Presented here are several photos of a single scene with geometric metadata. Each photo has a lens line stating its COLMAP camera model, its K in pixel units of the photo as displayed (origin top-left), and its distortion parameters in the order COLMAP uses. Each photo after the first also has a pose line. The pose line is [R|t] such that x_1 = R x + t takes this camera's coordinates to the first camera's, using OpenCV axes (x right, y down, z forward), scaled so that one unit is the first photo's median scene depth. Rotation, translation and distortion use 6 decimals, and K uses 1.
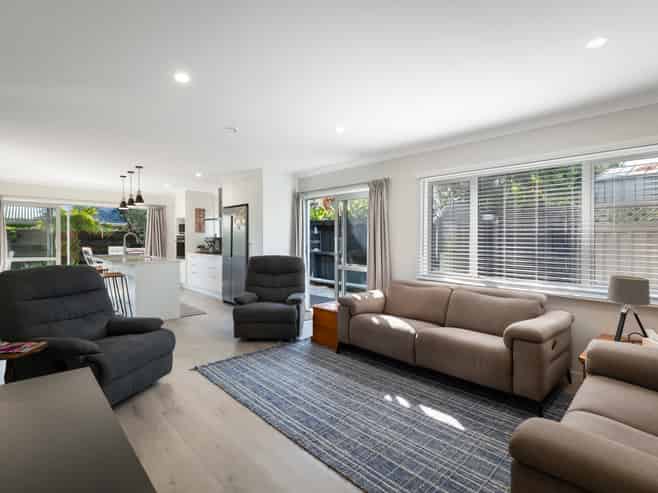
lens RADIAL K [[364.7, 0, 329.2], [0, 364.7, 248.7], [0, 0, 1]] dist [0.001341, 0.000370]
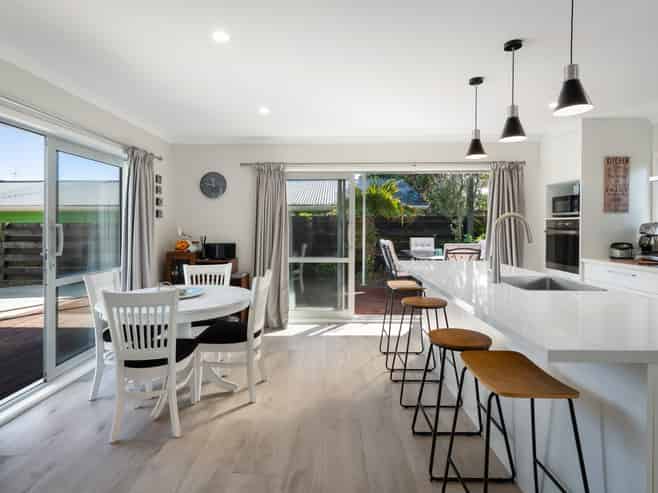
lens RADIAL K [[365.3, 0, 329.0], [0, 365.3, 231.5], [0, 0, 1]] dist [-0.000804, -0.000298]
pose [[0.758225, 0.003861, -0.651982, -0.295867], [-0.010089, 0.999932, -0.005811, -0.014168], [0.651915, 0.010984, 0.758213, 0.405968]]
